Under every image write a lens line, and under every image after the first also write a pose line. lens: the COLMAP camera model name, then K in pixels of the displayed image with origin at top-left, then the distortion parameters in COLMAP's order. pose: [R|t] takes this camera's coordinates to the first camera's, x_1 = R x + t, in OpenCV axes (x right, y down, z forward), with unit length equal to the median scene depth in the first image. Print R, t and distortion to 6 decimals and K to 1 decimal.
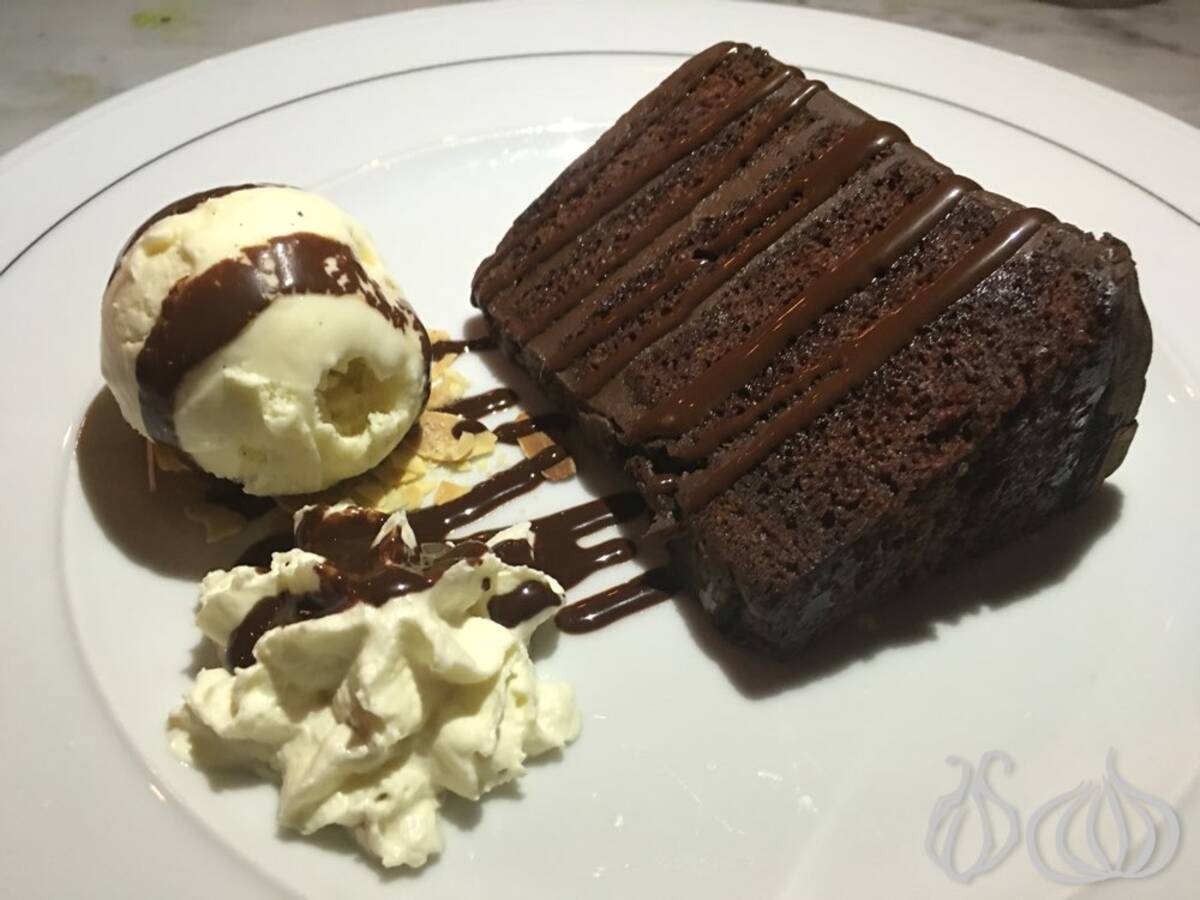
lens RADIAL K [[1012.8, 0, 602.5], [0, 1012.8, 445.7], [0, 0, 1]] dist [0.036383, -0.096178]
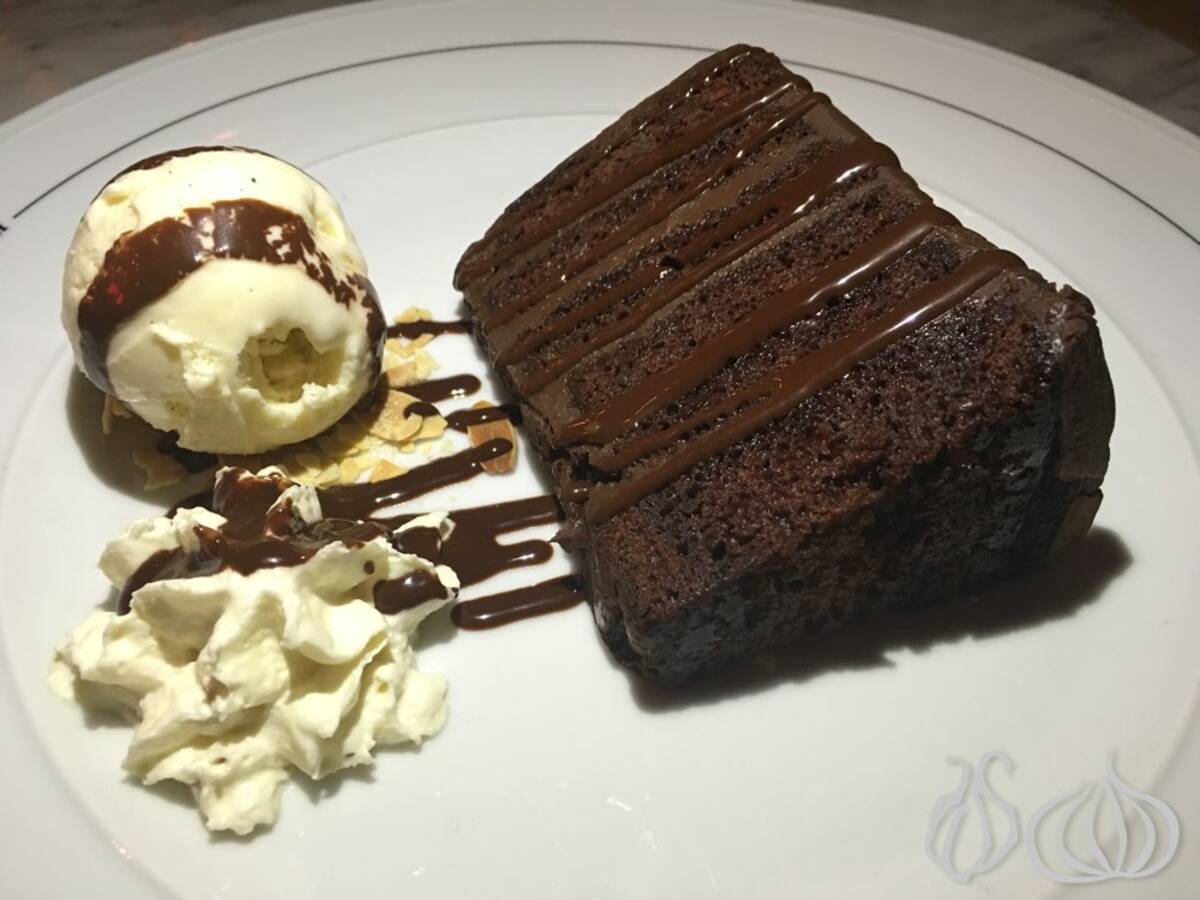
lens RADIAL K [[1012.8, 0, 602.9], [0, 1012.8, 449.2], [0, 0, 1]] dist [0.036383, -0.096178]
pose [[0.984960, 0.127249, -0.116882, 0.201317], [-0.125433, 0.991840, 0.022788, -0.029229], [0.118828, -0.007784, 0.992884, 0.032493]]
